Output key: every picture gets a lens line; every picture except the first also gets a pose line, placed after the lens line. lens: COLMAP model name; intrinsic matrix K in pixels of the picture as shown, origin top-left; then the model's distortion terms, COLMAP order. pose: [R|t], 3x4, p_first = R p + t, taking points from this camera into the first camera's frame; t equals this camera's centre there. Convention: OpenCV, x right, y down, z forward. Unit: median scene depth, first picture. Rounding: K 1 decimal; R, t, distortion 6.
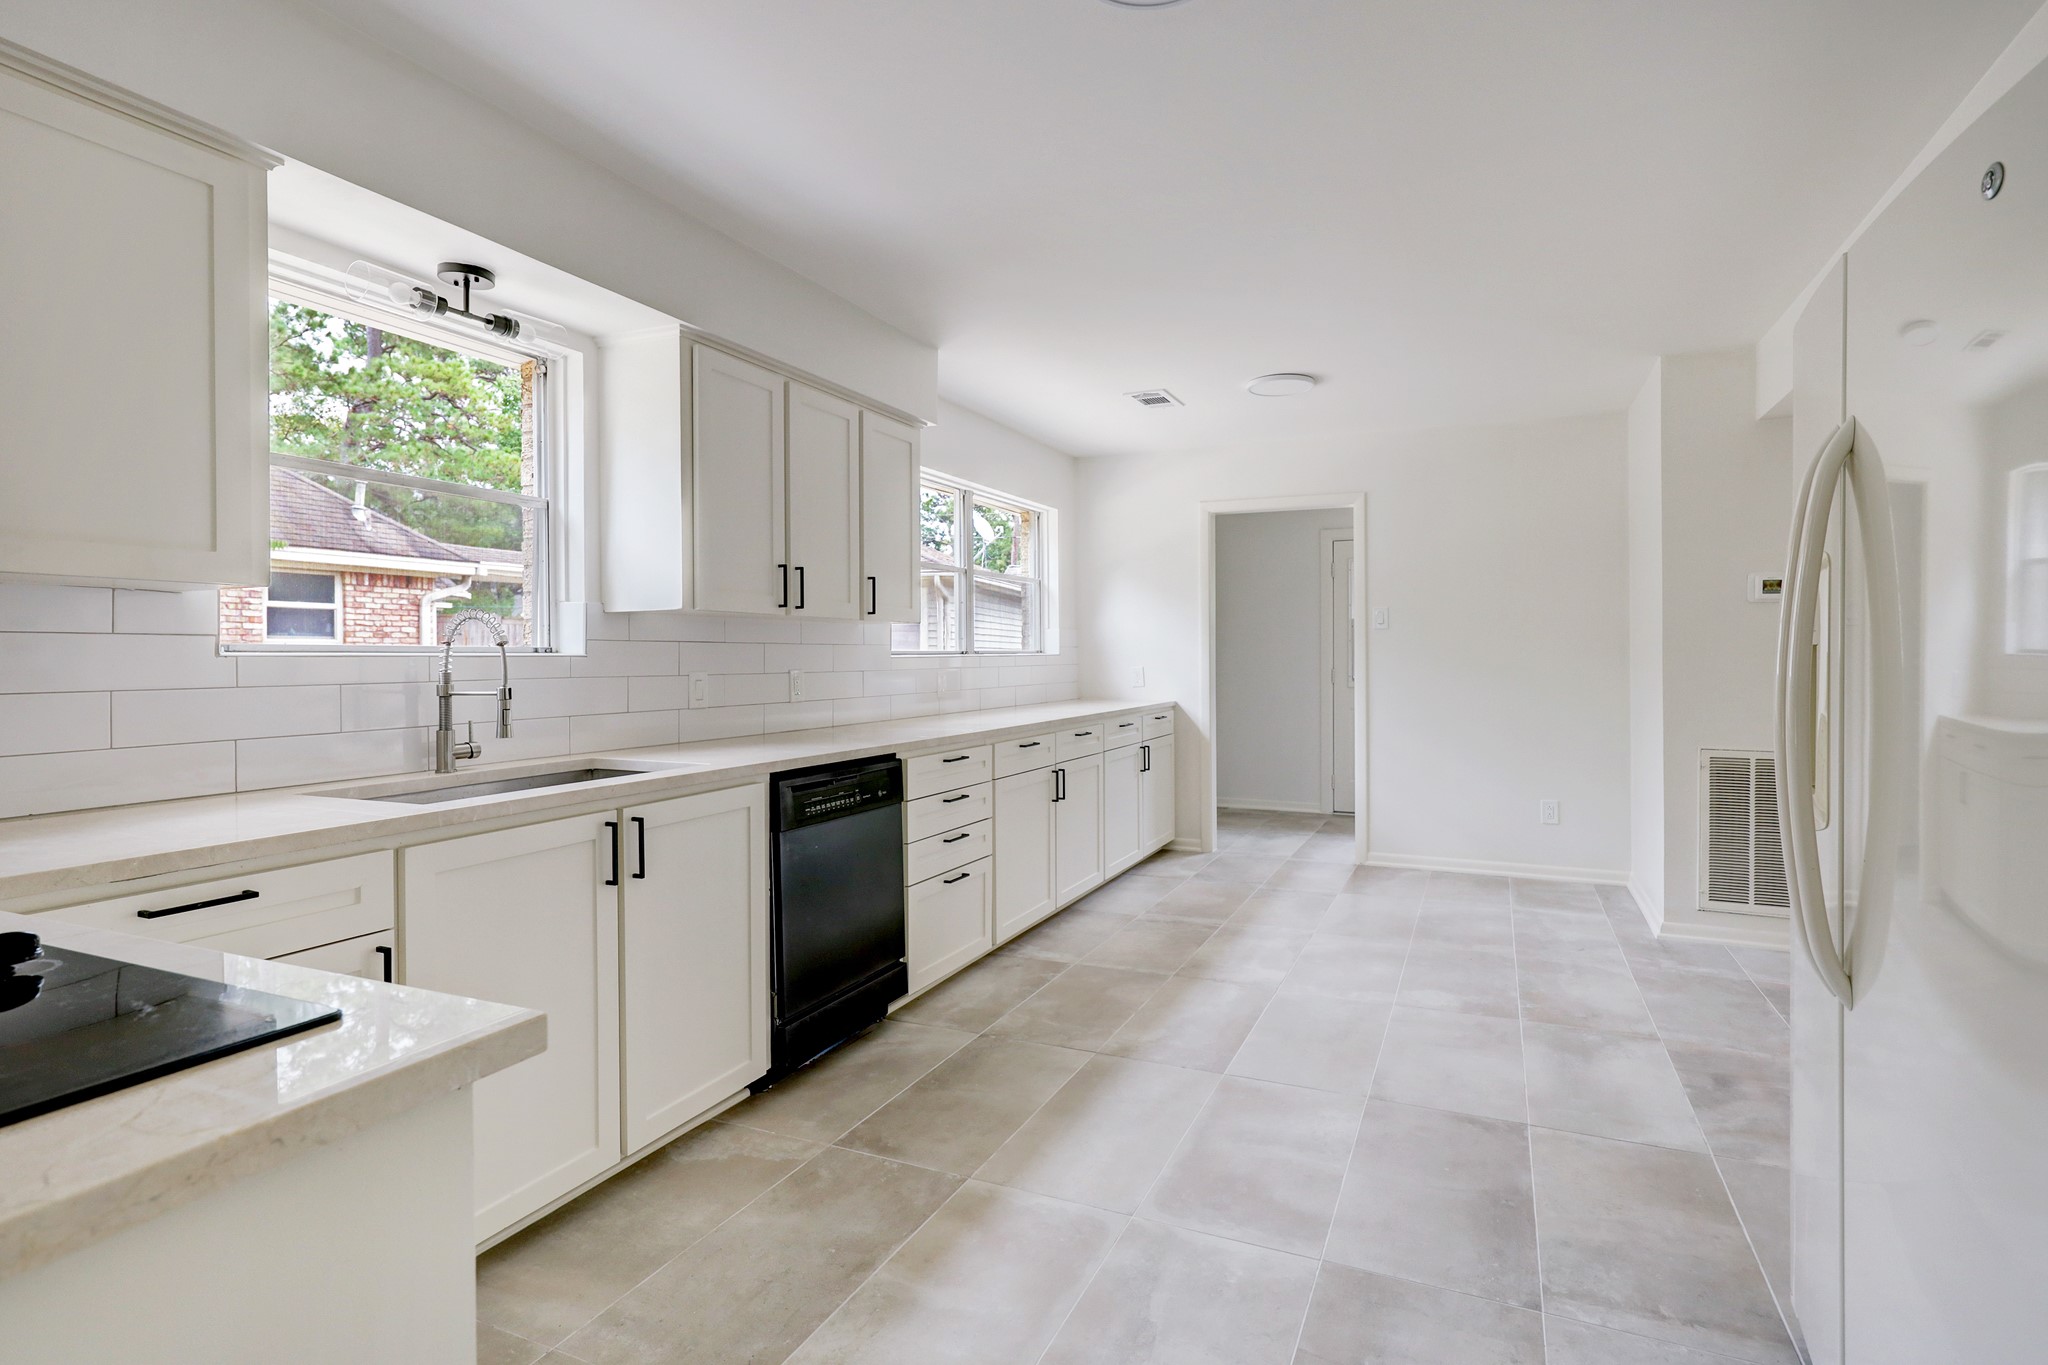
lens RADIAL K [[963.5, 0, 1024.0], [0, 963.5, 682.5], [0, 0, 1]] dist [-0.000949, 0.000071]
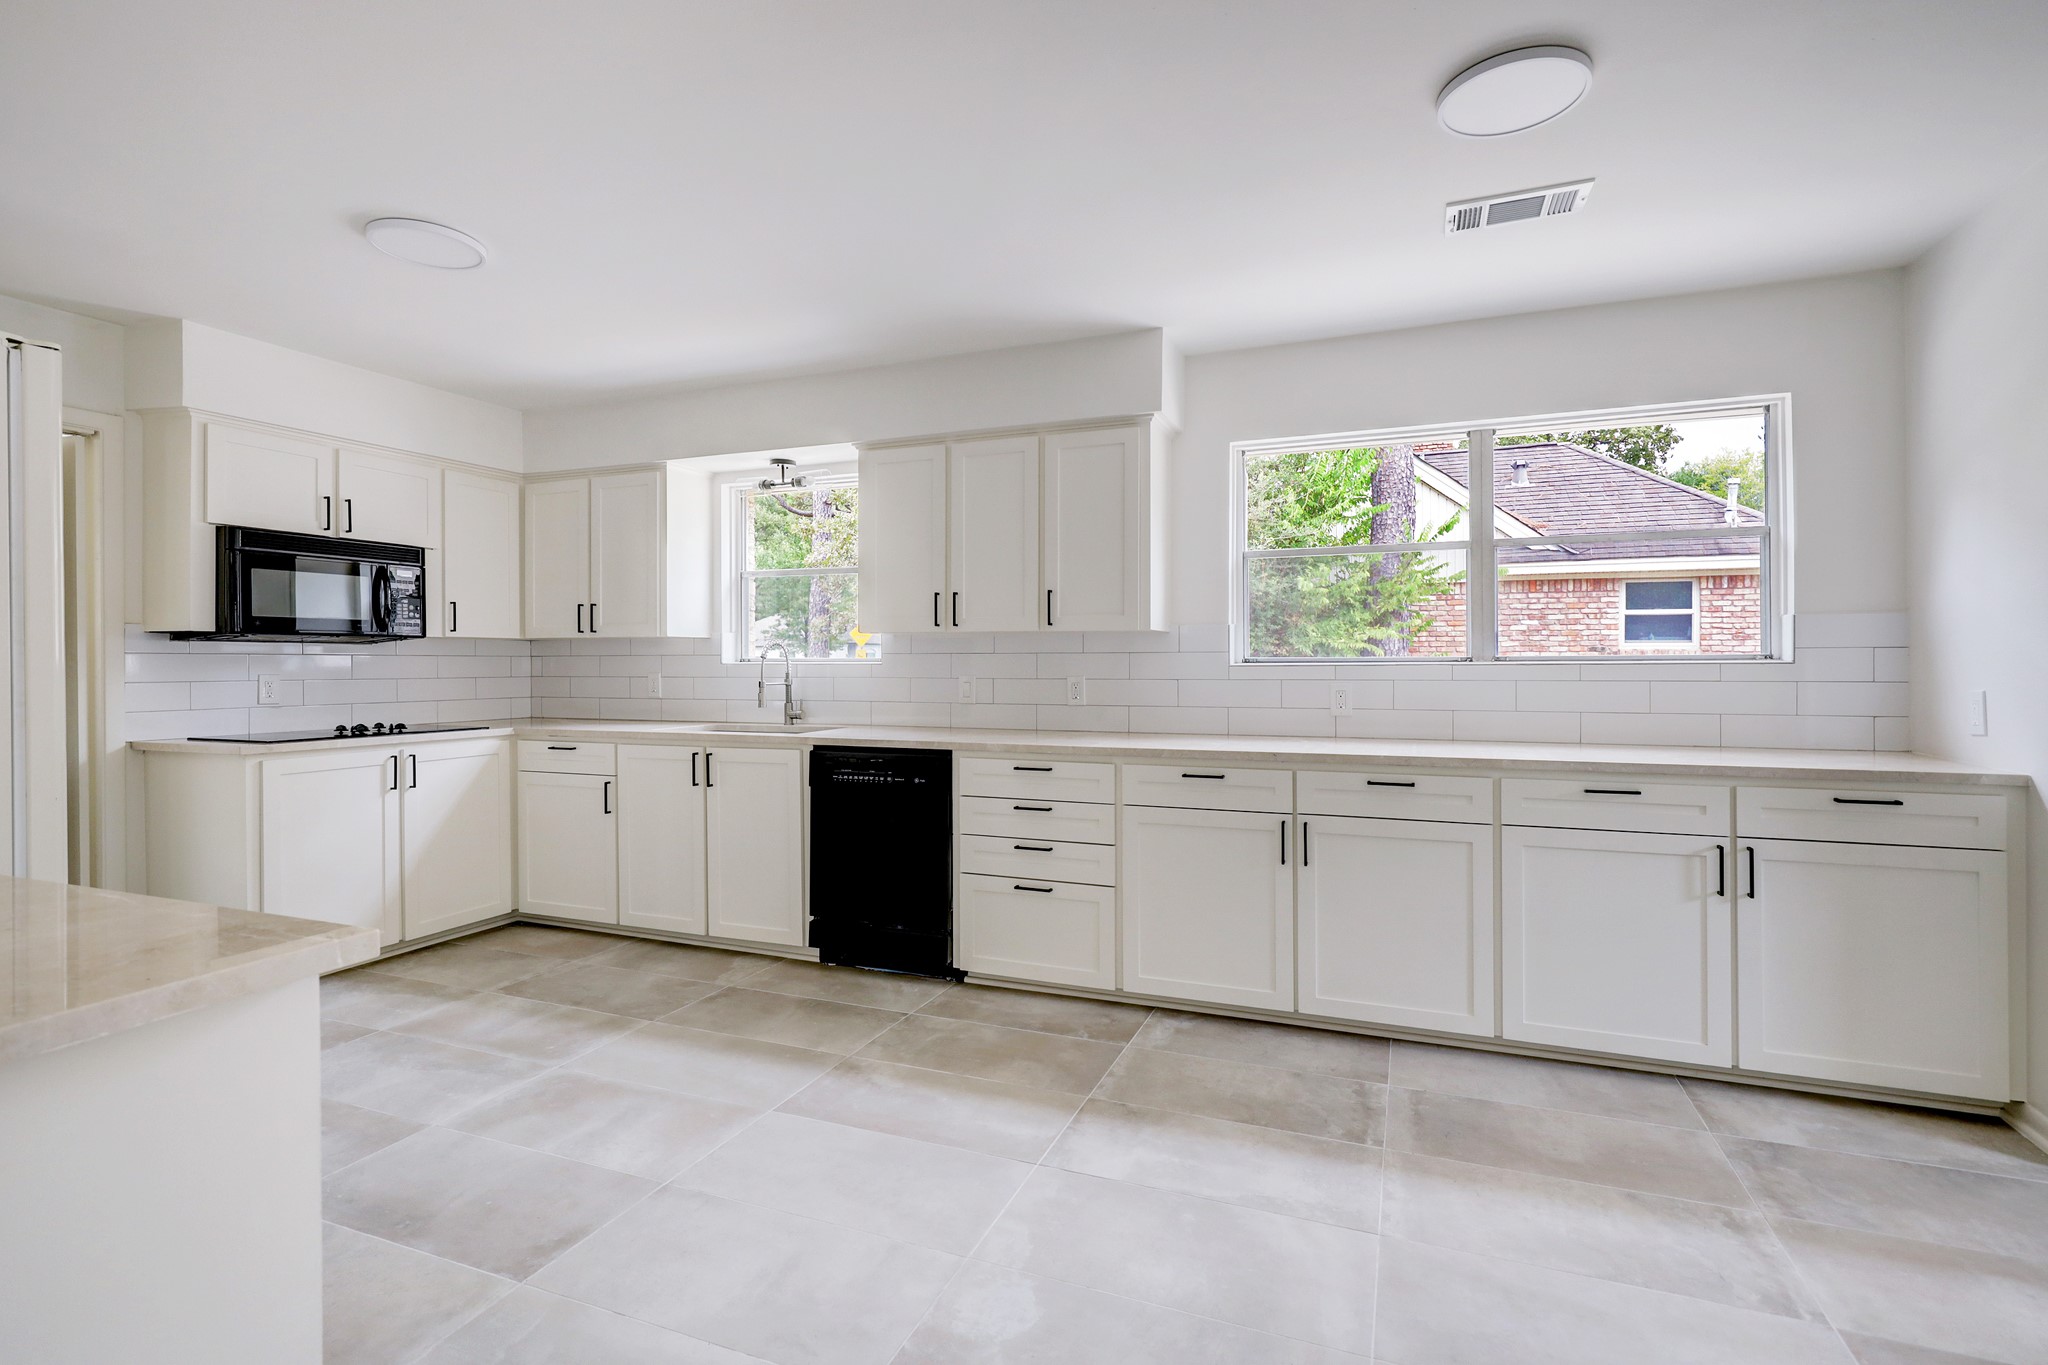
lens RADIAL K [[951.1, 0, 1067.7], [0, 951.1, 675.0], [0, 0, 1]] dist [-0.002557, 0.000048]
pose [[0.090662, 0.018716, -0.995706, 1.060877], [-0.027181, 0.999497, 0.016313, -0.040660], [0.995511, 0.025585, 0.091125, 1.096923]]
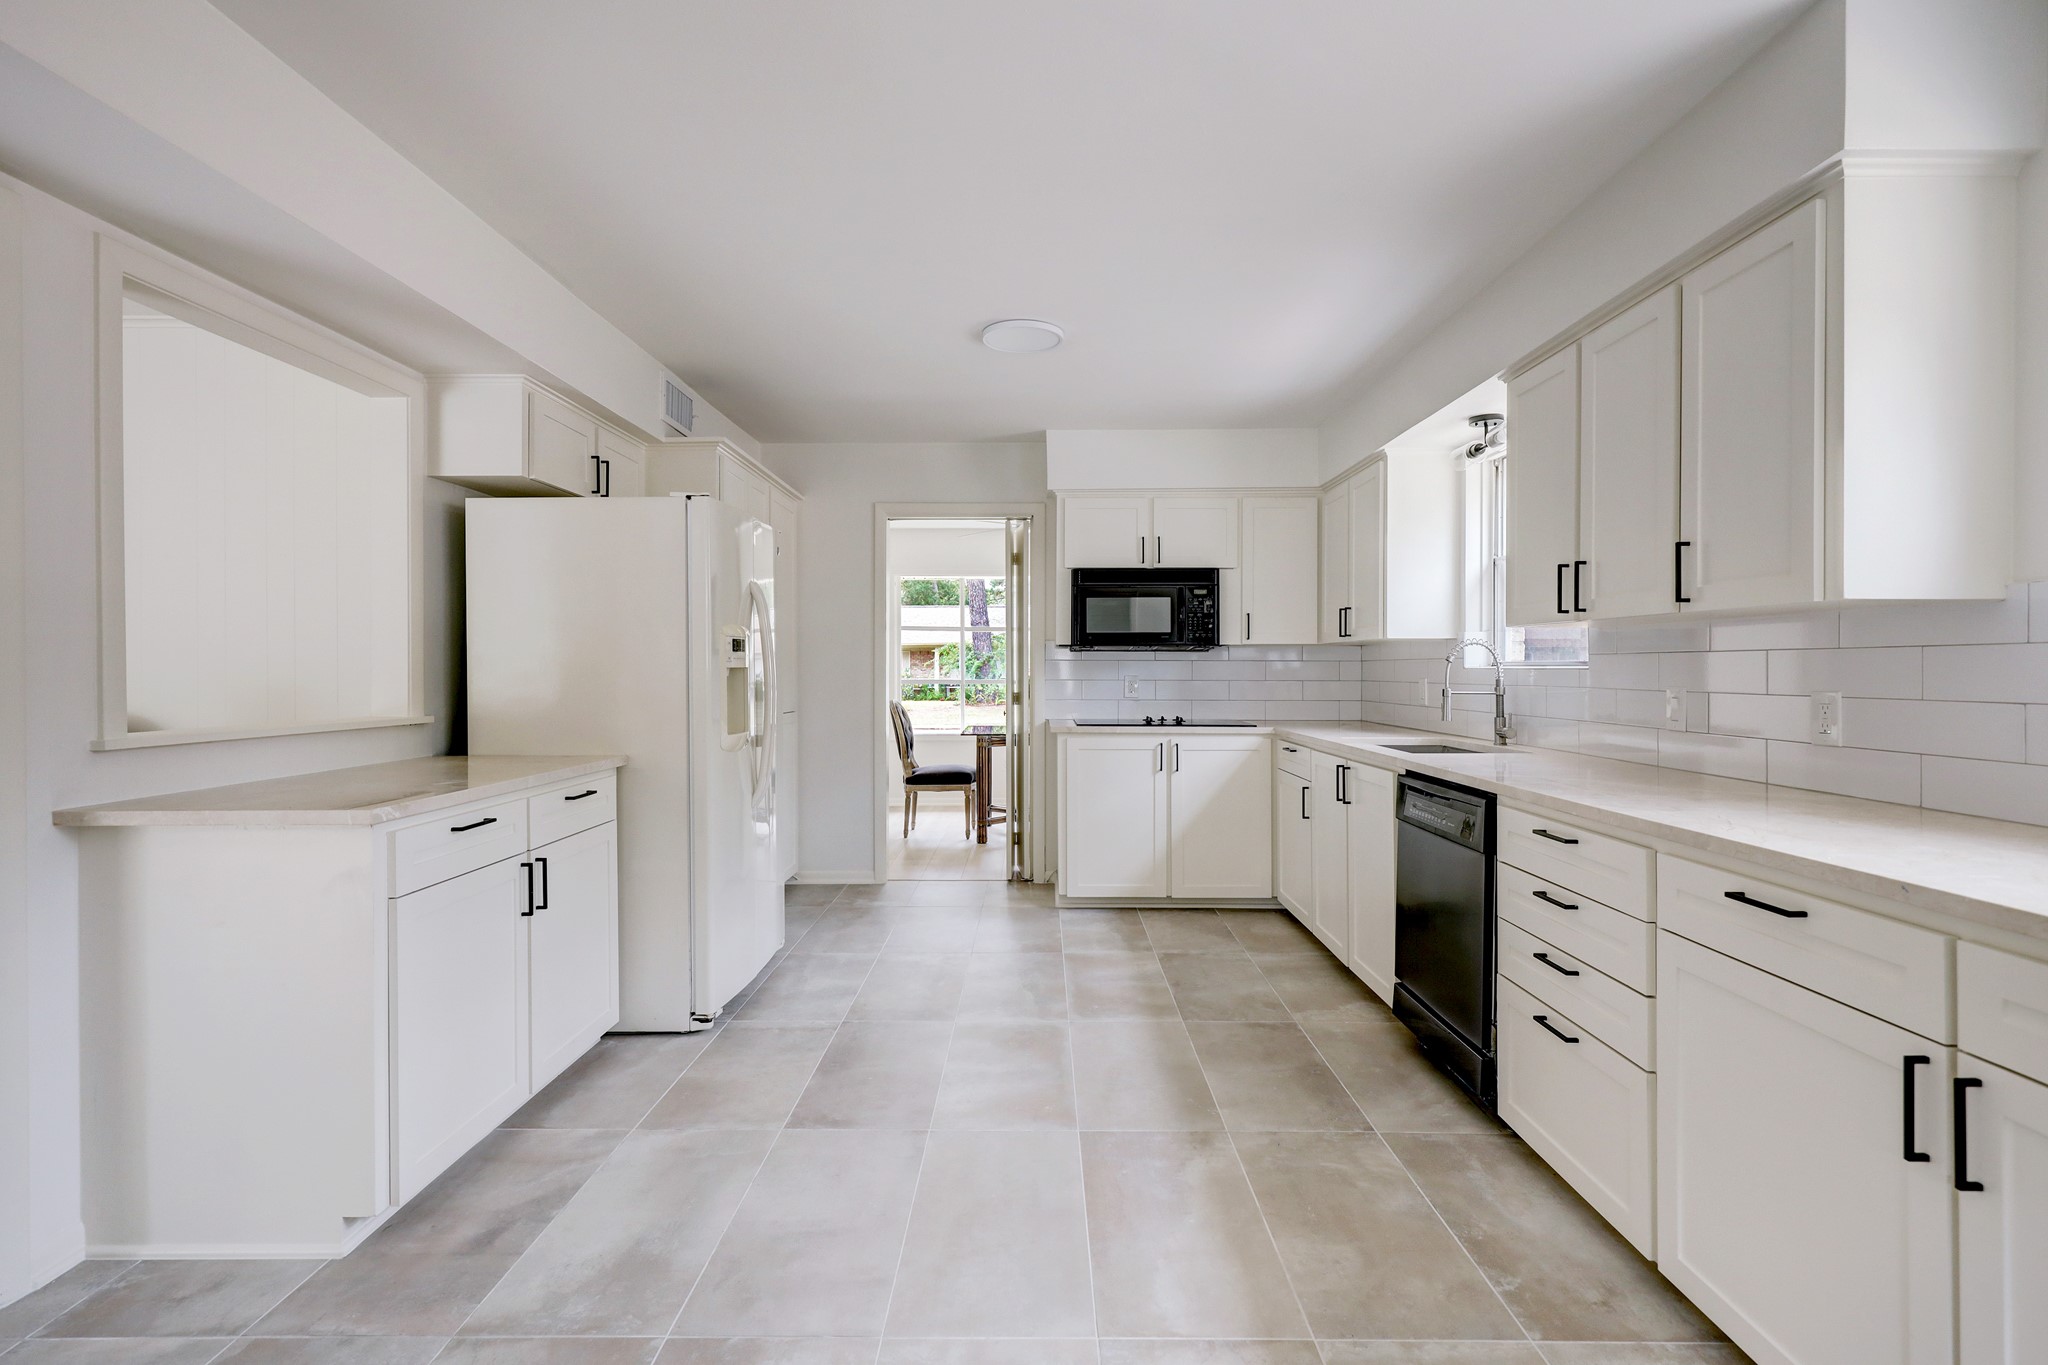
lens RADIAL K [[963.5, 0, 1024.0], [0, 963.5, 682.5], [0, 0, 1]] dist [-0.000949, 0.000071]
pose [[-0.905320, 0.011876, -0.424565, 0.584656], [-0.006284, 0.999125, 0.041349, -0.050153], [0.424685, 0.040102, -0.904453, 1.640086]]
